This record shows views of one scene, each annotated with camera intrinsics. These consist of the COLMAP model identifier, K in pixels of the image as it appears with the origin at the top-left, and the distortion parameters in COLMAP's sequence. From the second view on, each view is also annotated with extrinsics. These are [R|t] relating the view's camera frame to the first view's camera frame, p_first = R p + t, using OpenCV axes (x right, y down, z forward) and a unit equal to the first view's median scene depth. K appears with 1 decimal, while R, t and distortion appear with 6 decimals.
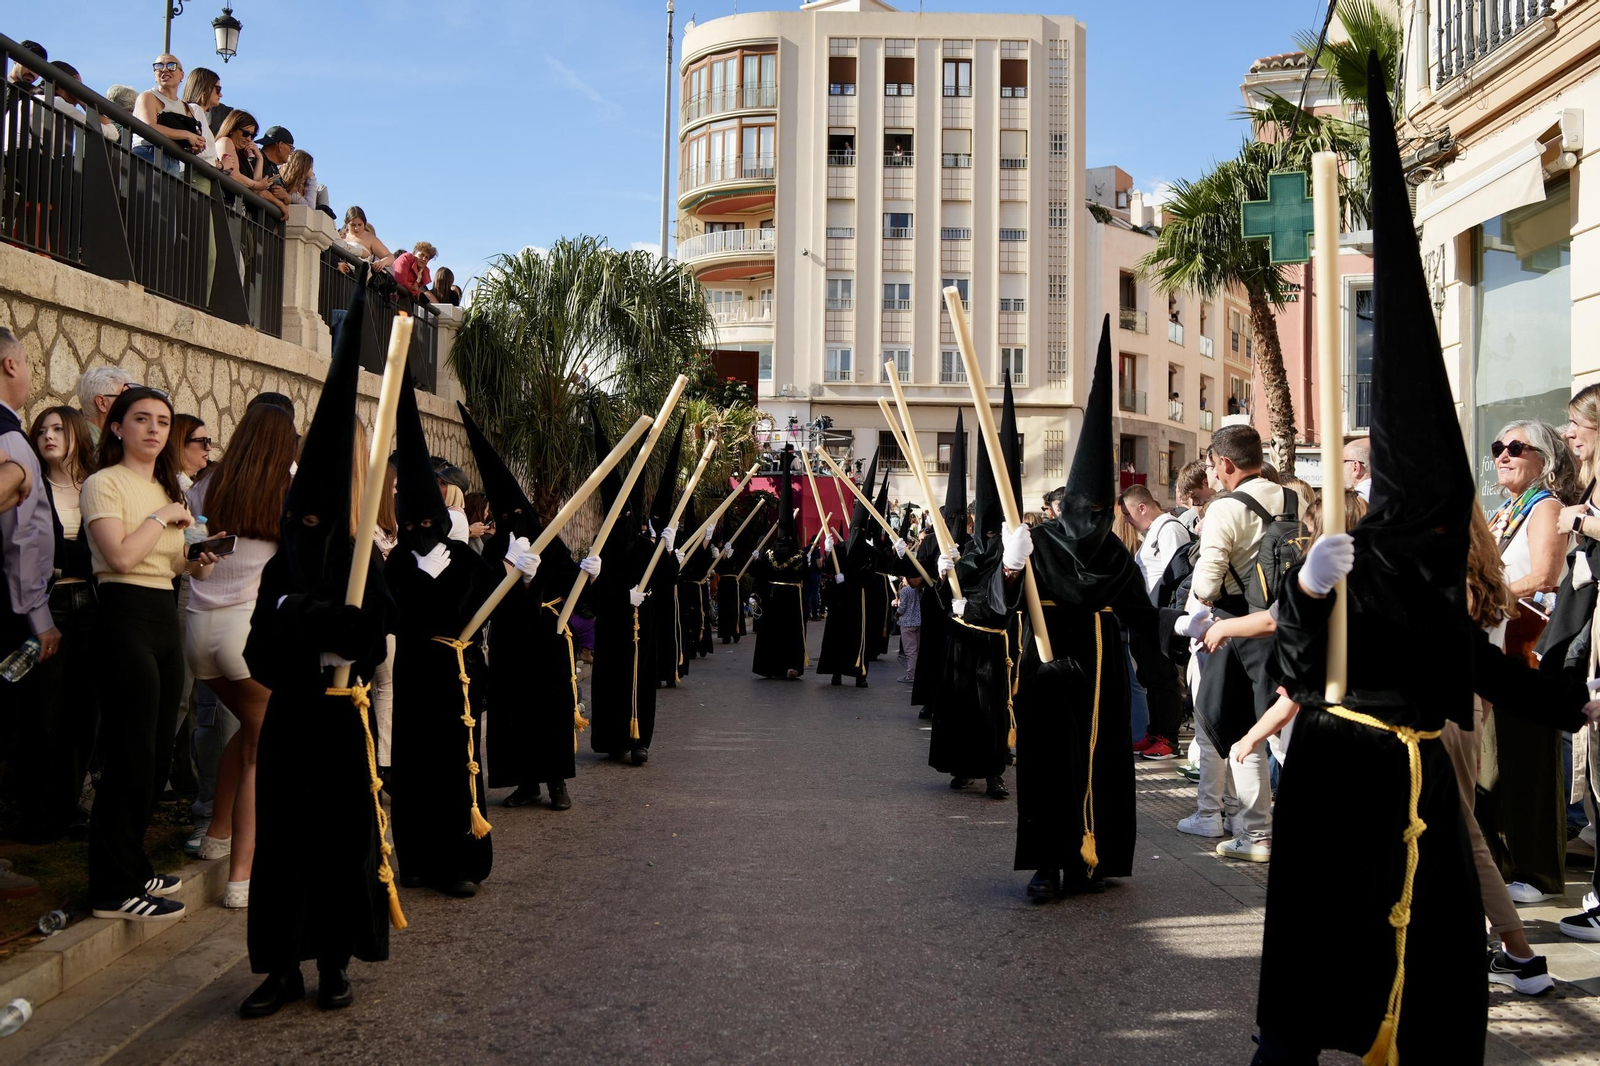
lens RADIAL K [[1550.4, 0, 800.0], [0, 1550.4, 533.0], [0, 0, 1]] dist [-0.107367, 0.185047]
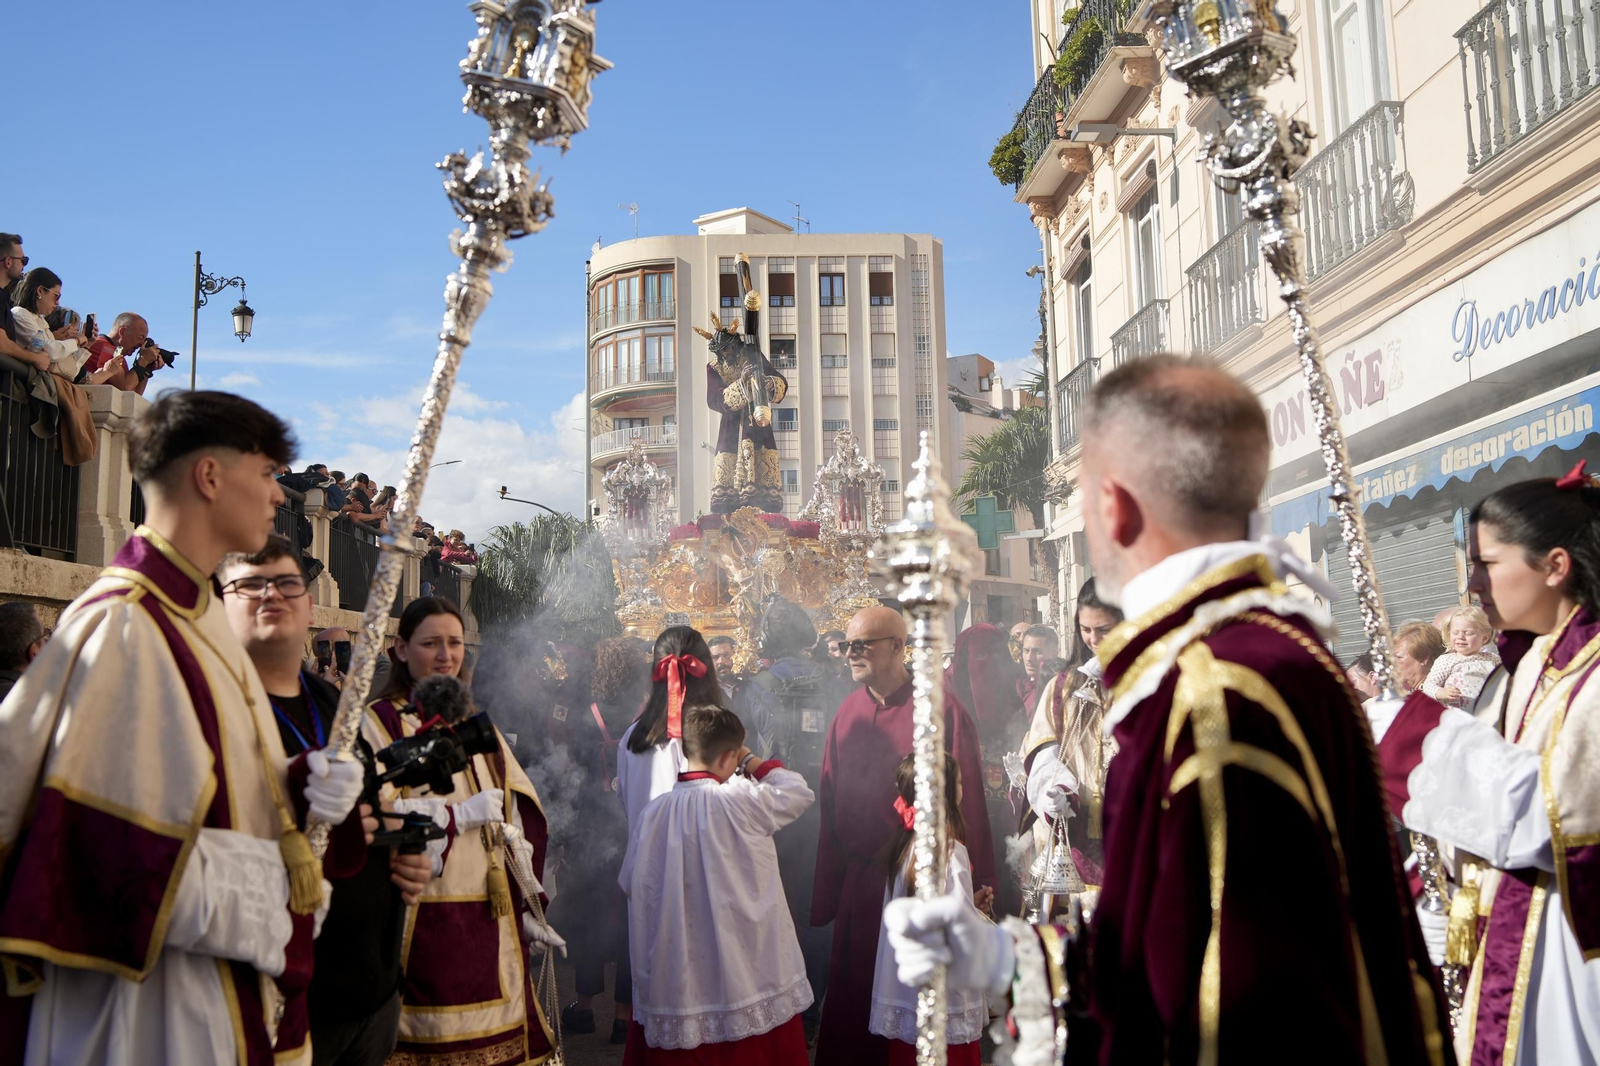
lens RADIAL K [[1550.4, 0, 800.0], [0, 1550.4, 533.0], [0, 0, 1]] dist [-0.107367, 0.185047]
pose [[0.997571, -0.030024, 0.062848, 0.000511], [0.035984, 0.994735, -0.095956, -0.005438], [-0.059636, 0.097985, 0.993400, -0.127176]]
